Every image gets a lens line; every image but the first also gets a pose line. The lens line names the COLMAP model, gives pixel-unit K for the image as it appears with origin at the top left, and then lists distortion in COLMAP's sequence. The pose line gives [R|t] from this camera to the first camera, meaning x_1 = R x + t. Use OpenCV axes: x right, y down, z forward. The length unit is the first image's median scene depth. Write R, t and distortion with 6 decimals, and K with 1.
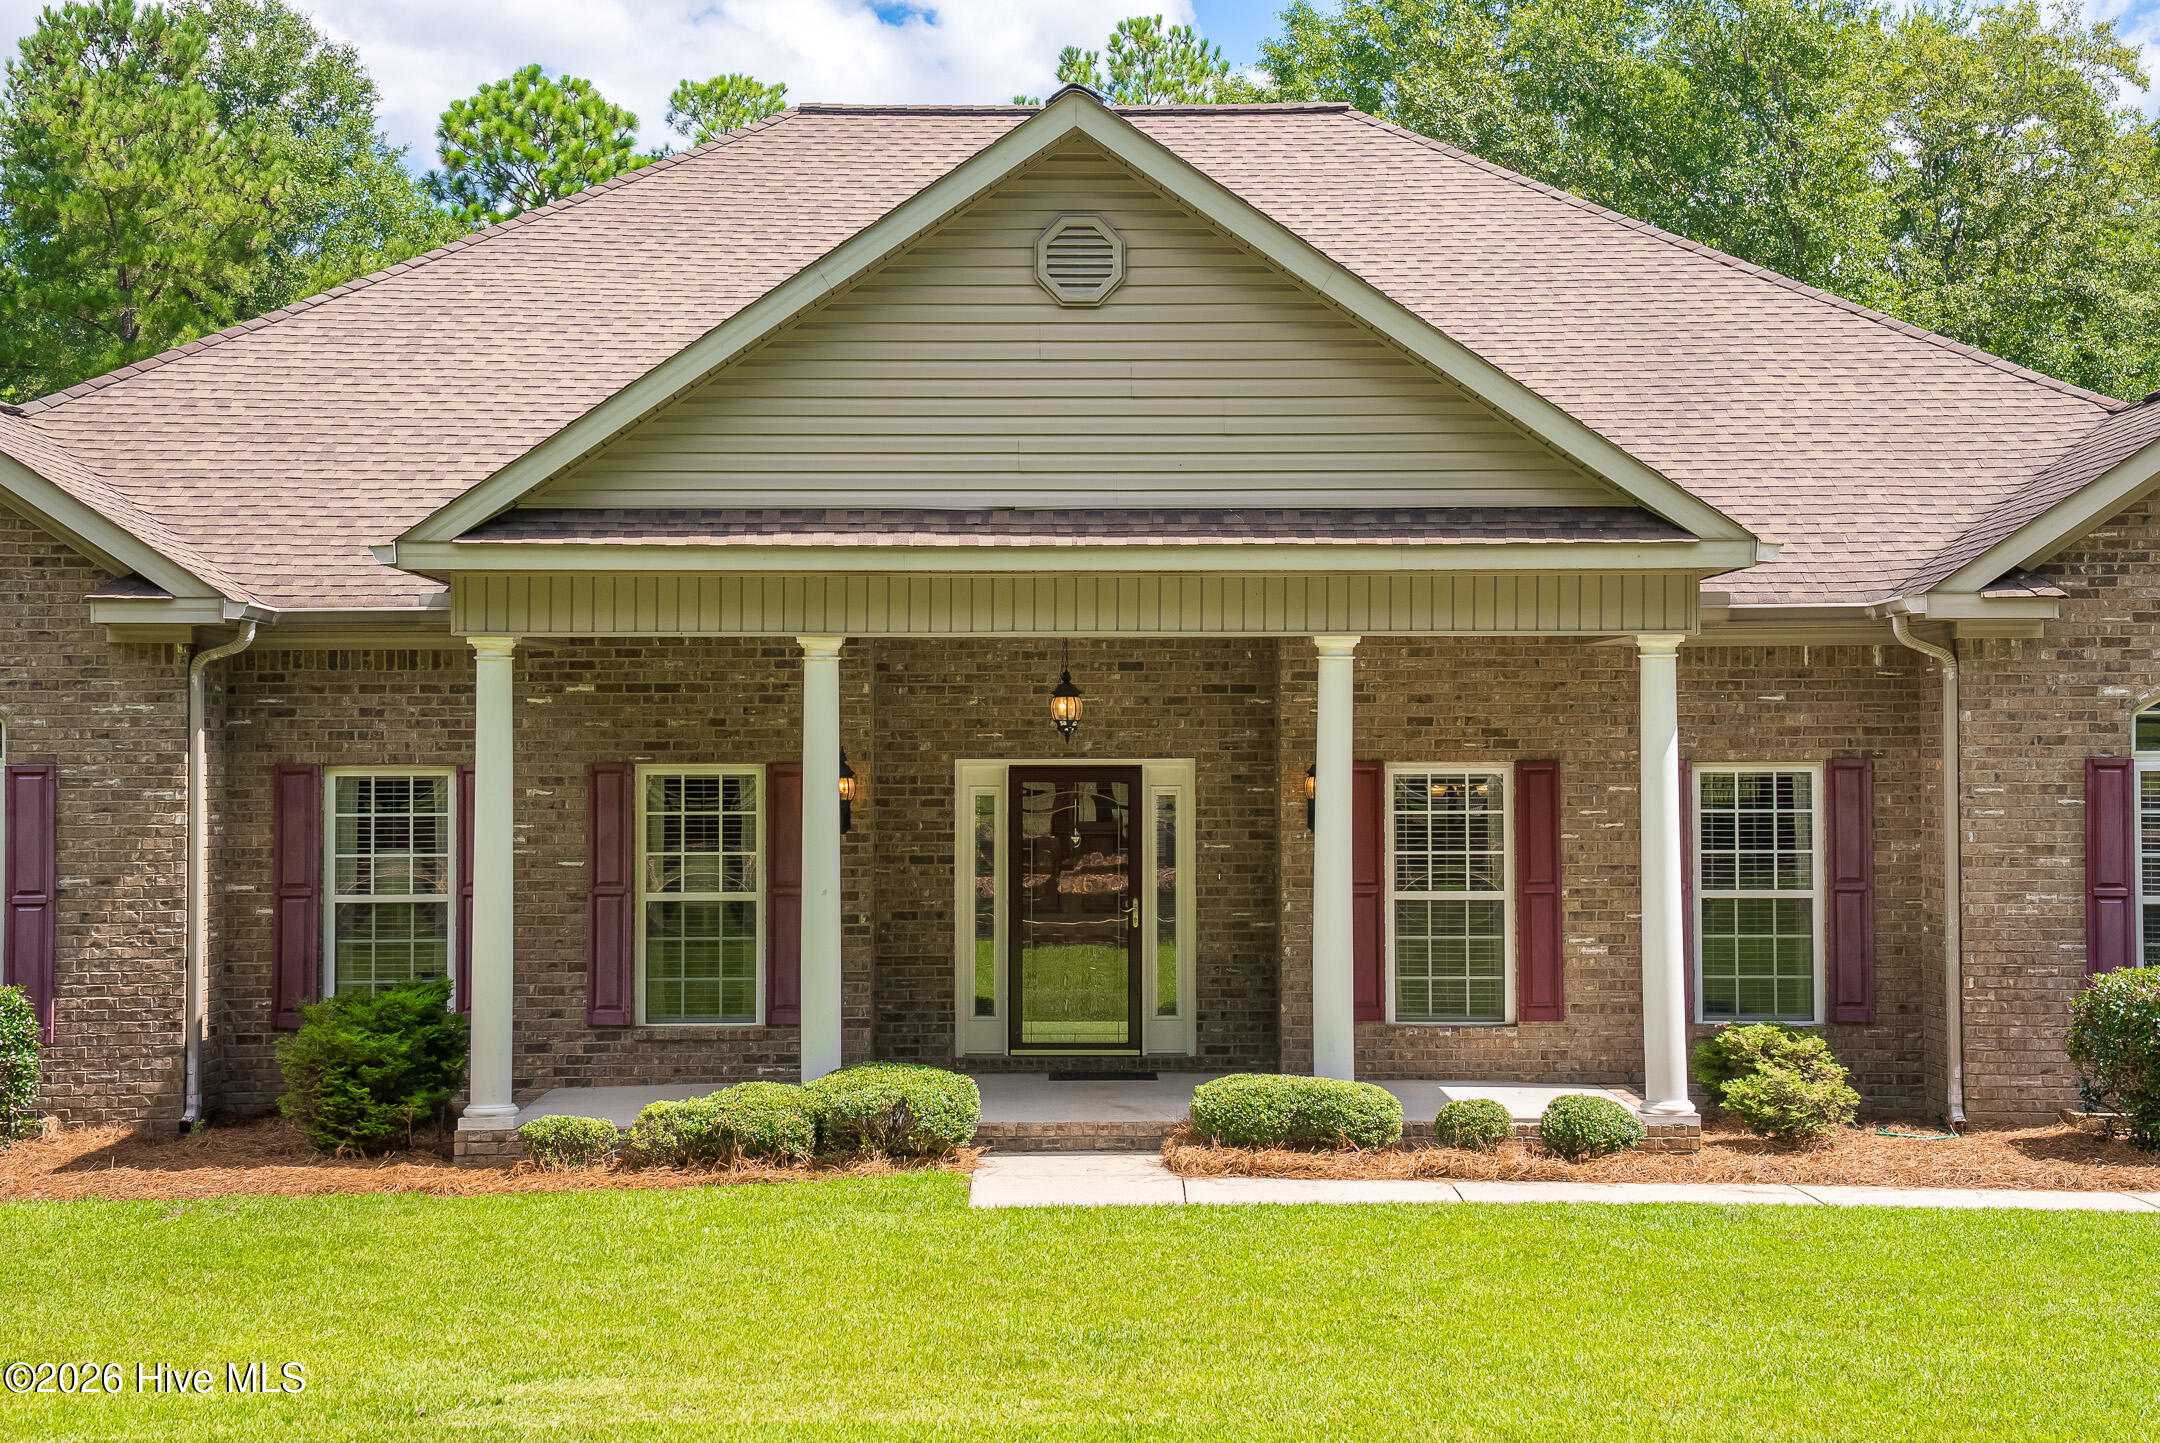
lens RADIAL K [[3156.7, 0, 1080.0], [0, 3156.7, 721.5], [0, 0, 1]] dist [0.198079, 0.035332]
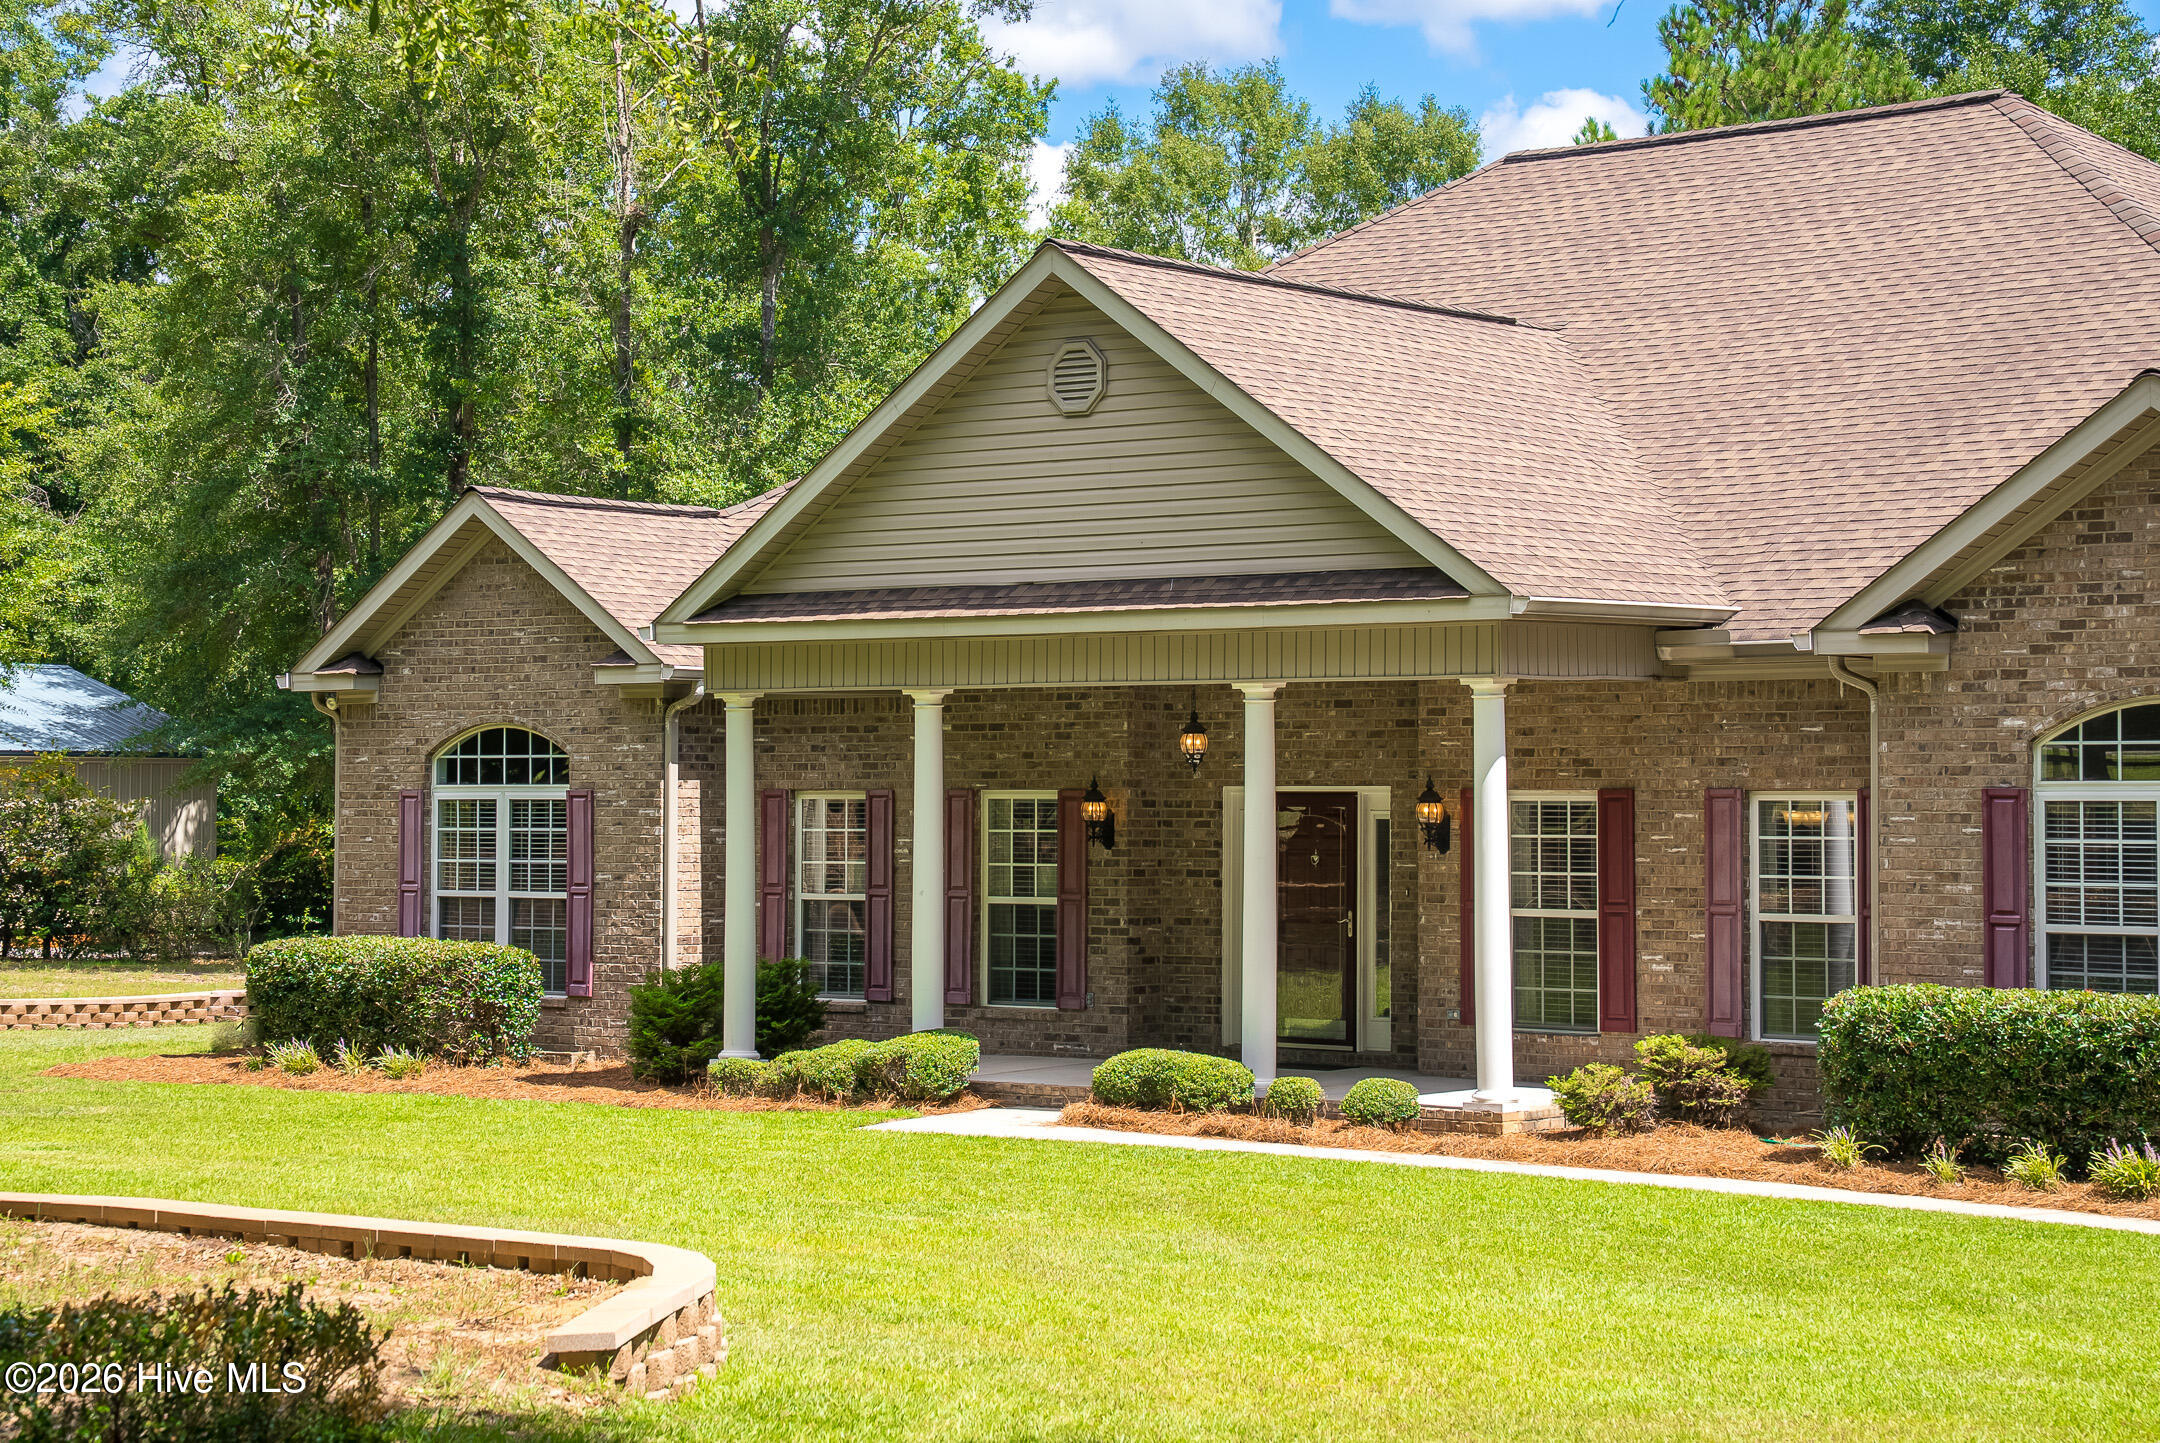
lens RADIAL K [[4409.4, 0, 1080.0], [0, 4409.4, 721.5], [0, 0, 1]] dist [0.403405, 0.264564]
pose [[0.763606, -0.007766, -0.645636, 1.011639], [0.008051, 0.999964, -0.002505, -0.008506], [0.645632, -0.003285, 0.763641, -0.273402]]
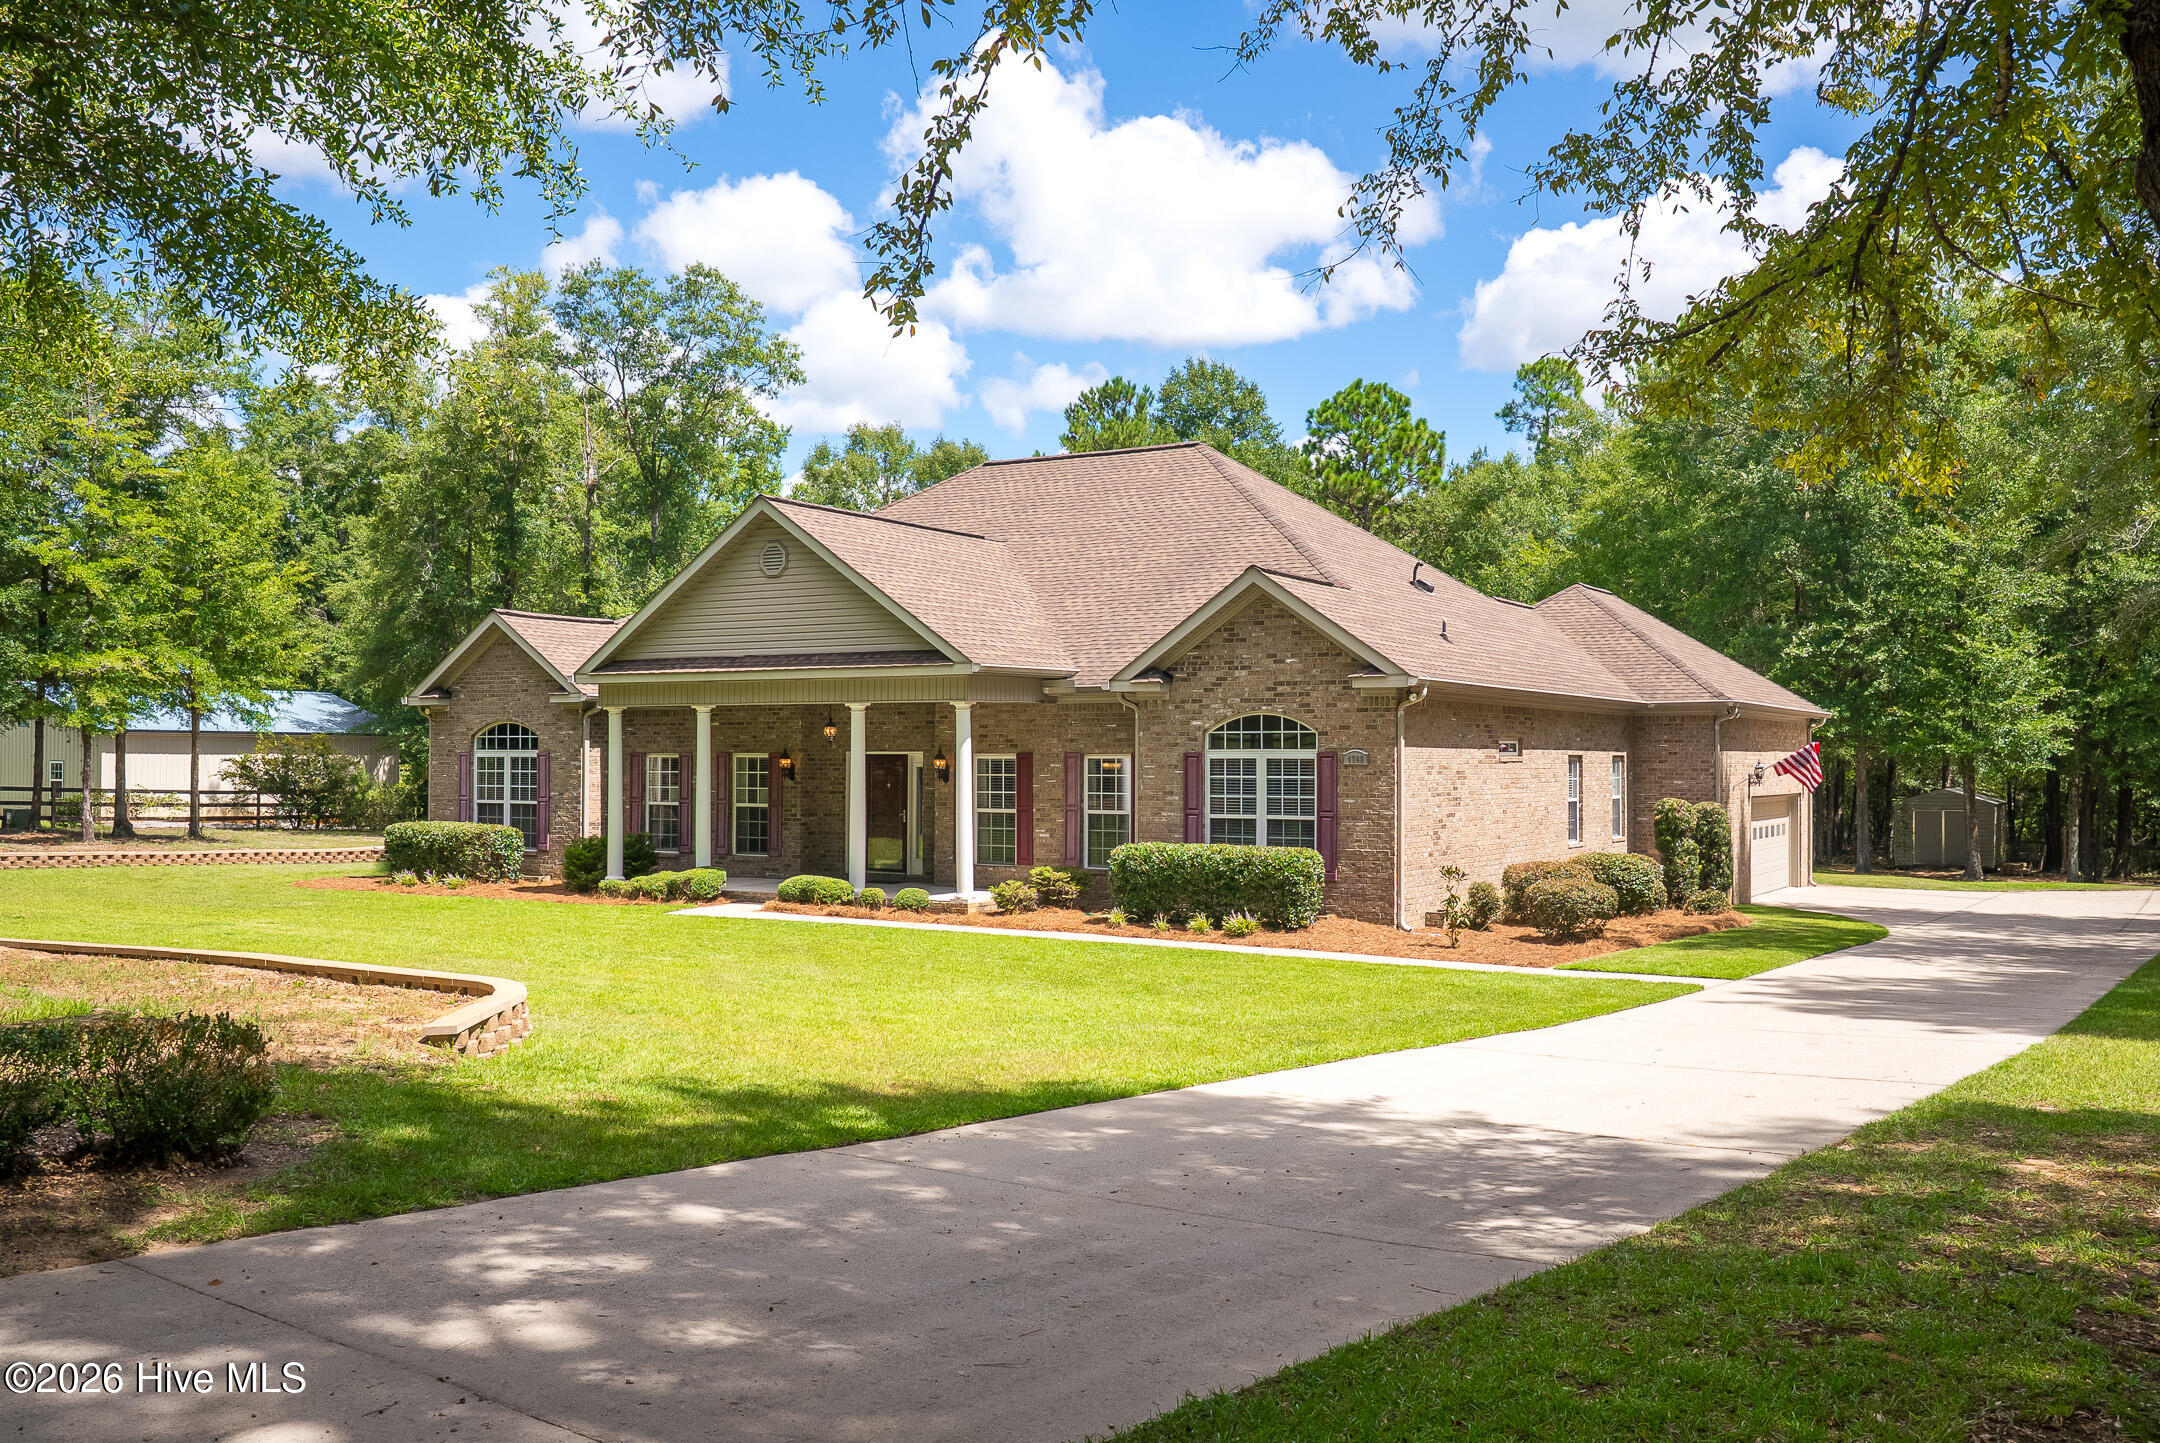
lens RADIAL K [[1989.5, 0, 1080.0], [0, 1989.5, 721.5], [0, 0, 1]] dist [-0.004344, -0.001418]
pose [[0.838648, -0.004768, -0.544653, 1.008904], [0.004760, 0.999988, -0.001426, -0.008860], [0.544653, -0.001397, 0.838660, -0.208099]]
